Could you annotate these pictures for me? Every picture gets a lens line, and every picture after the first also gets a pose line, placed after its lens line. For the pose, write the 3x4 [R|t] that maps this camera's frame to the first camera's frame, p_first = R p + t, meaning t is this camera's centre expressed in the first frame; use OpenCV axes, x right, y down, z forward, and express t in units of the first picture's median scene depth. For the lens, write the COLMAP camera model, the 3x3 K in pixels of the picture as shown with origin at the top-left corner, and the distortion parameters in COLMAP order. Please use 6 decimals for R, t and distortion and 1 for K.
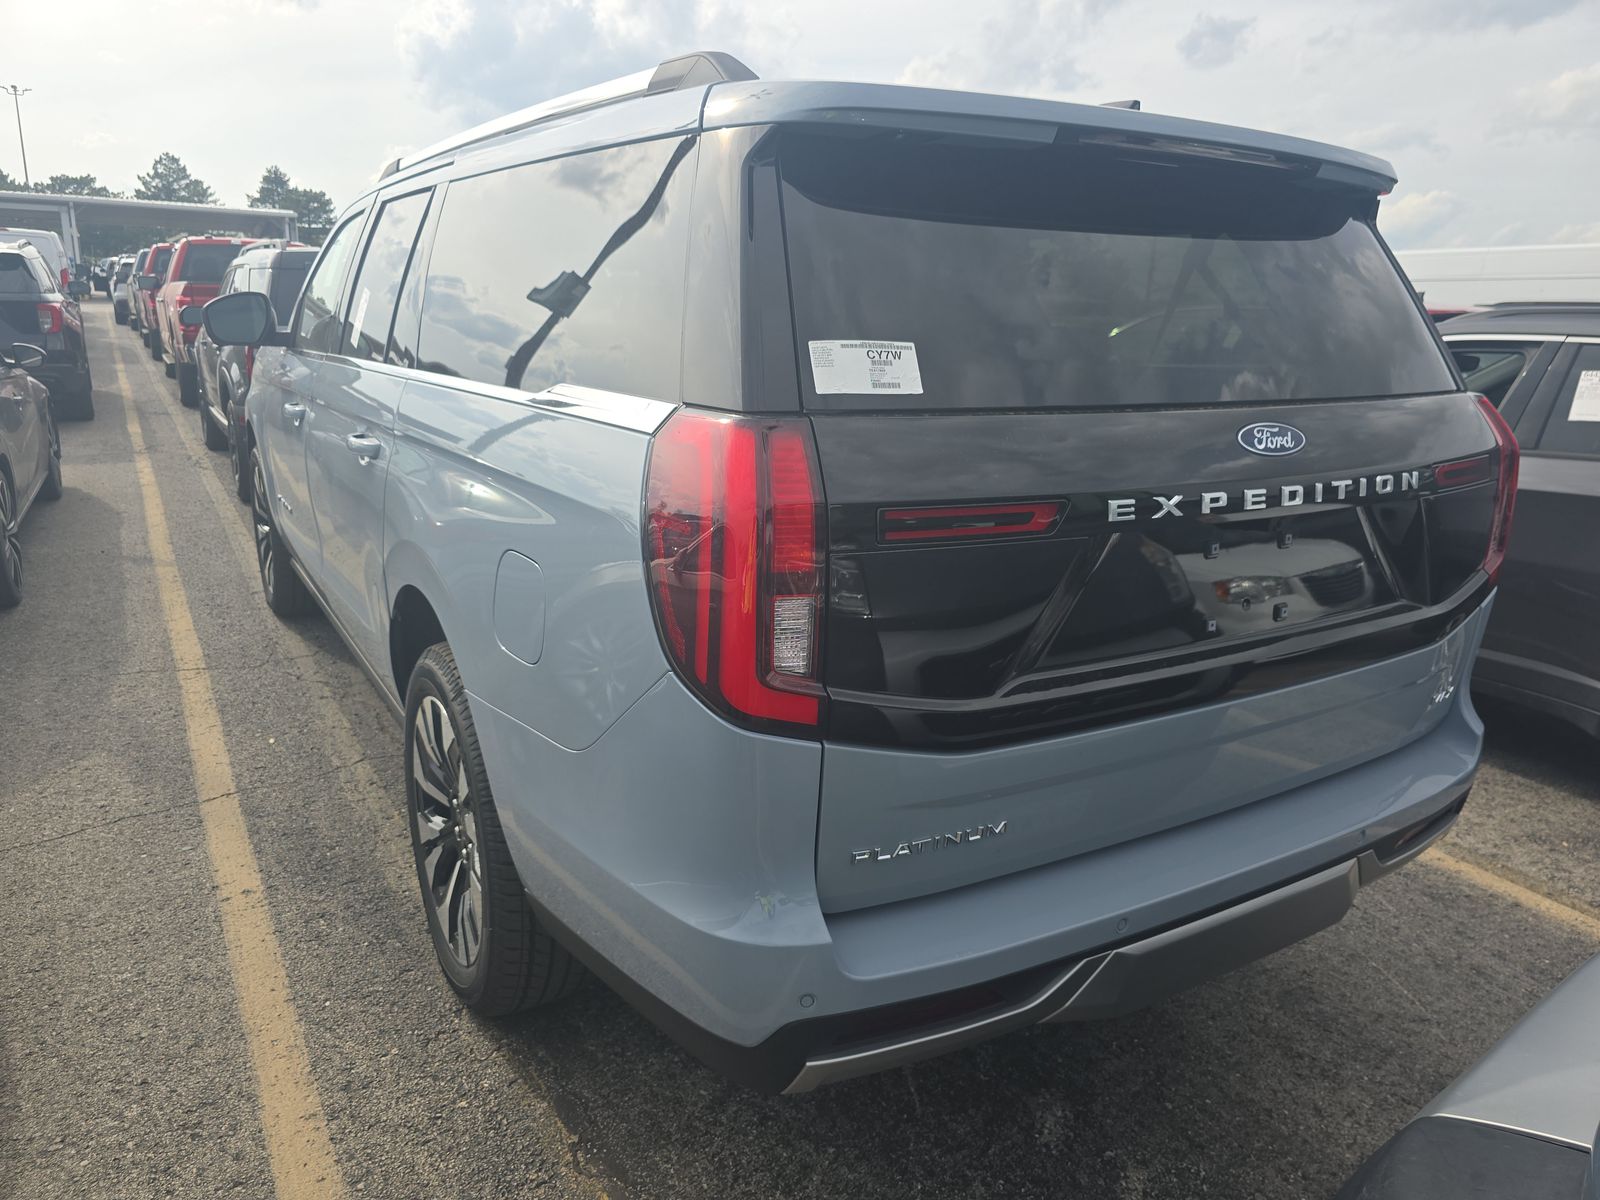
lens RADIAL K [[1080.1, 0, 799.4], [0, 1080.1, 570.6], [0, 0, 1]] dist [0.047946, -0.049936]
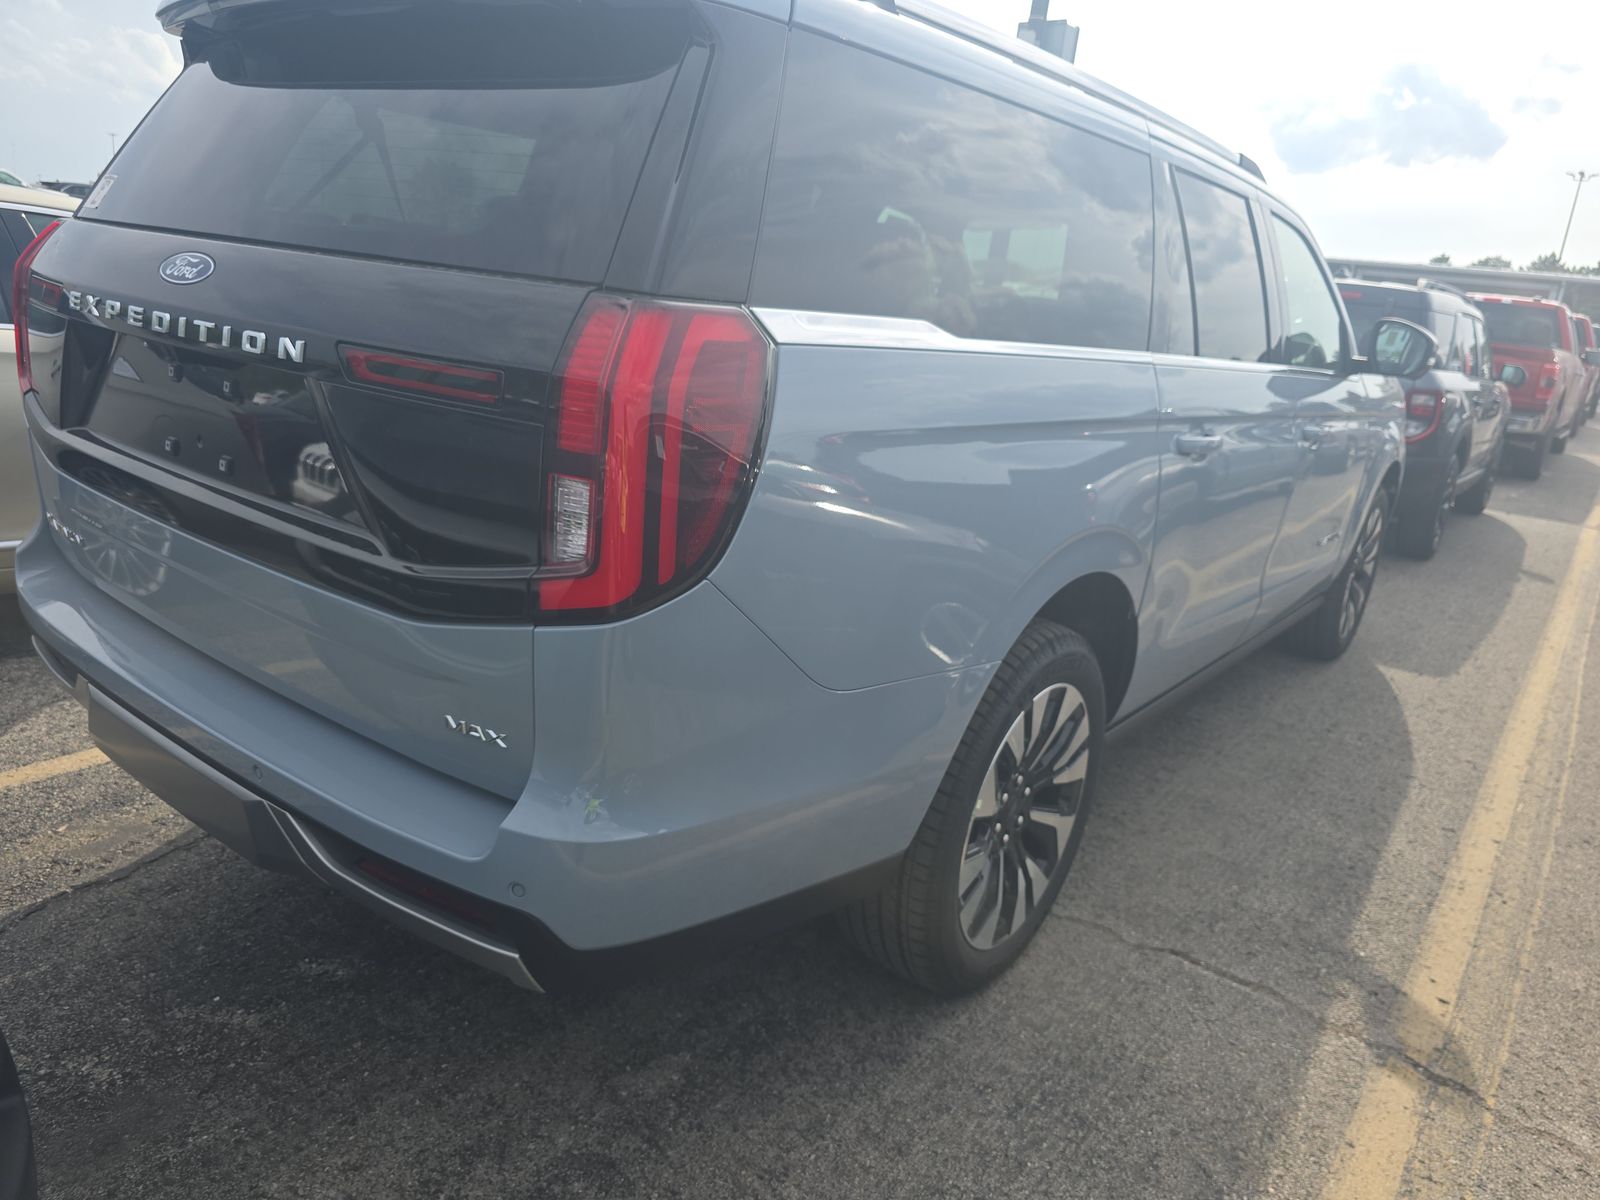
lens RADIAL K [[1080.1, 0, 799.4], [0, 1080.1, 570.6], [0, 0, 1]] dist [0.047946, -0.049936]
pose [[0.379044, 0.252561, -0.890246, 1.624444], [-0.313661, 0.940150, 0.133170, -0.171452], [0.870599, 0.228759, 0.435577, 1.126320]]
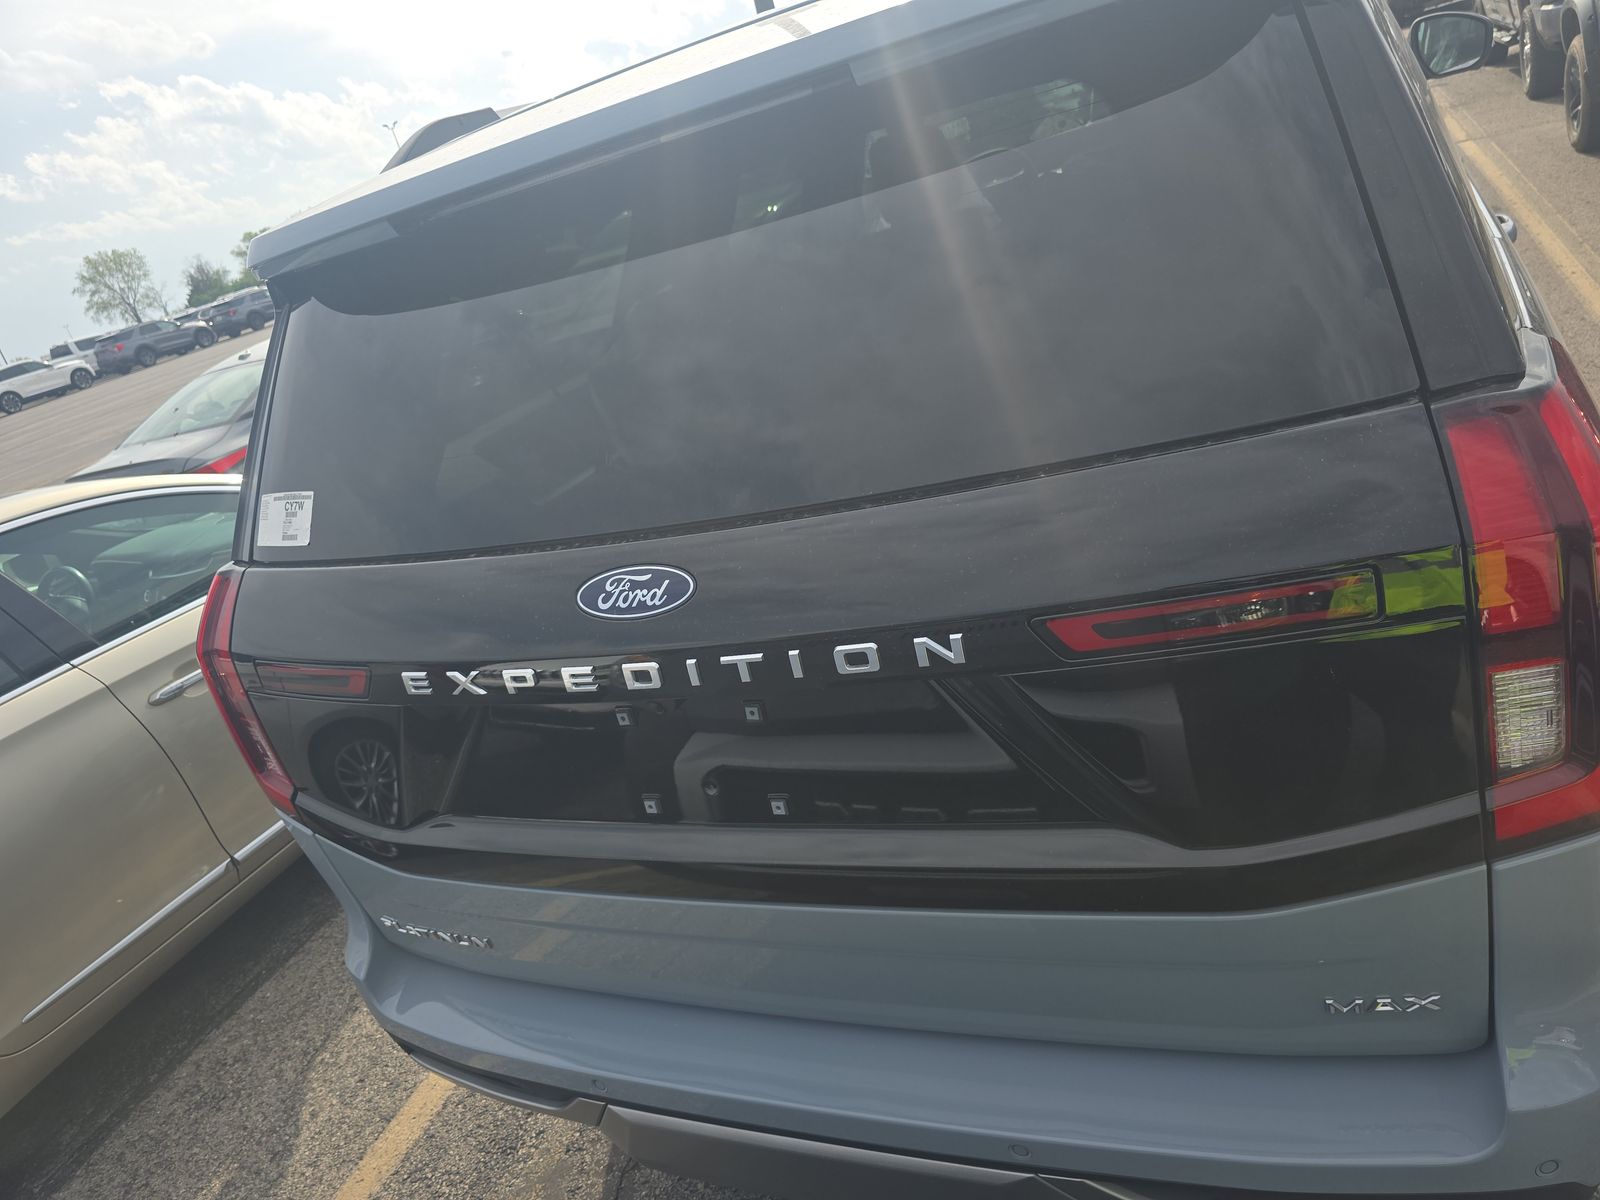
lens RADIAL K [[1080.1, 0, 799.4], [0, 1080.1, 570.6], [0, 0, 1]] dist [0.047946, -0.049936]
pose [[0.561430, 0.123142, -0.818311, 1.083439], [0.092696, 0.973284, 0.210060, -0.276123], [0.822316, -0.193788, 0.535016, 0.718484]]
